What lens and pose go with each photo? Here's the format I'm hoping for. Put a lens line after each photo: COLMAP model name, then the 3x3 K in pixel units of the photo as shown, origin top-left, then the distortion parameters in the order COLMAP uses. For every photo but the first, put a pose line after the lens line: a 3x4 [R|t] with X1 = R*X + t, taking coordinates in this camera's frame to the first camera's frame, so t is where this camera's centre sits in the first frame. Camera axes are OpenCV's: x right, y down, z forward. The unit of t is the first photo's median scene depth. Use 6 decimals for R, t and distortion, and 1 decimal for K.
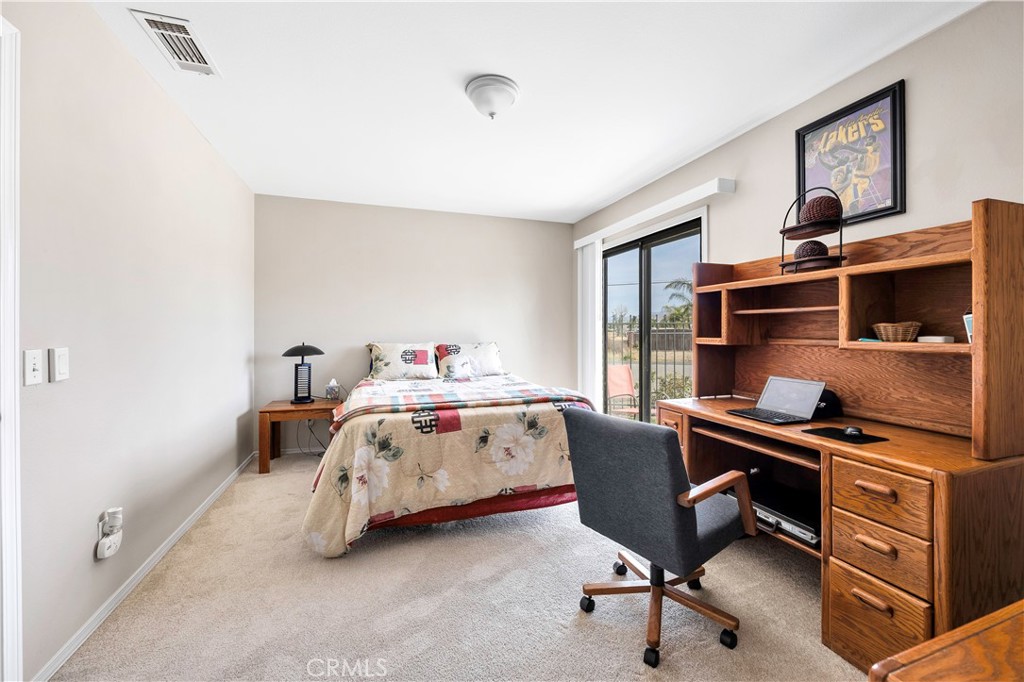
lens RADIAL K [[404.9, 0, 498.6], [0, 404.9, 334.6], [0, 0, 1]] dist [0.000718, 0.000575]
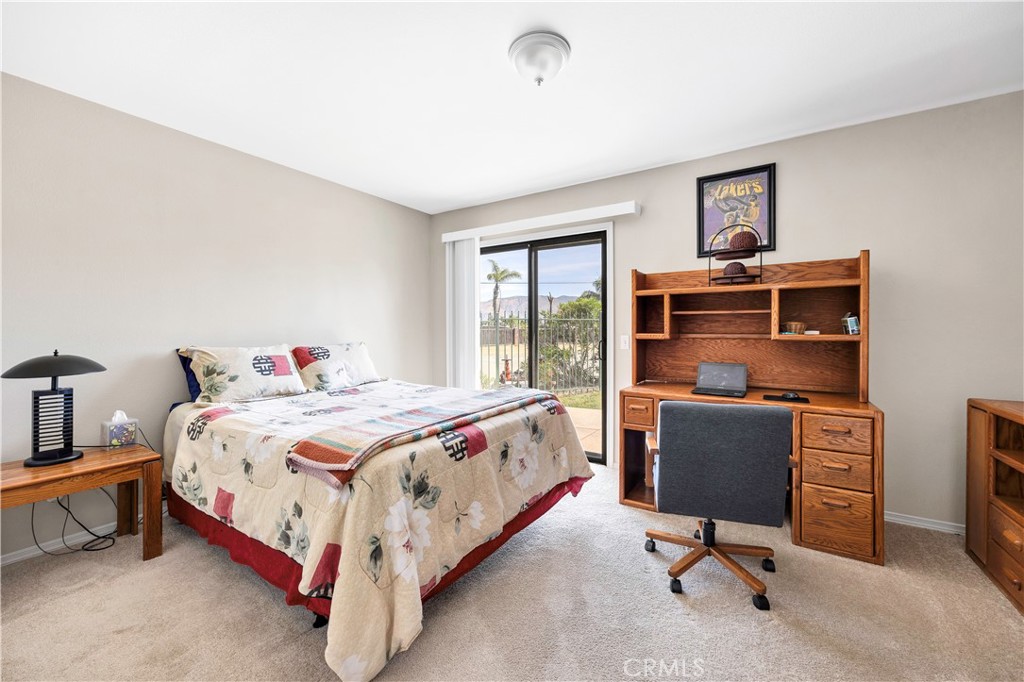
lens RADIAL K [[404.9, 0, 507.5], [0, 404.9, 334.8], [0, 0, 1]] dist [0.000718, 0.000575]
pose [[0.782411, -0.010952, 0.622667, -0.593910], [0.007829, 0.999939, 0.007751, -0.001025], [-0.622714, -0.001190, 0.782449, 0.343487]]
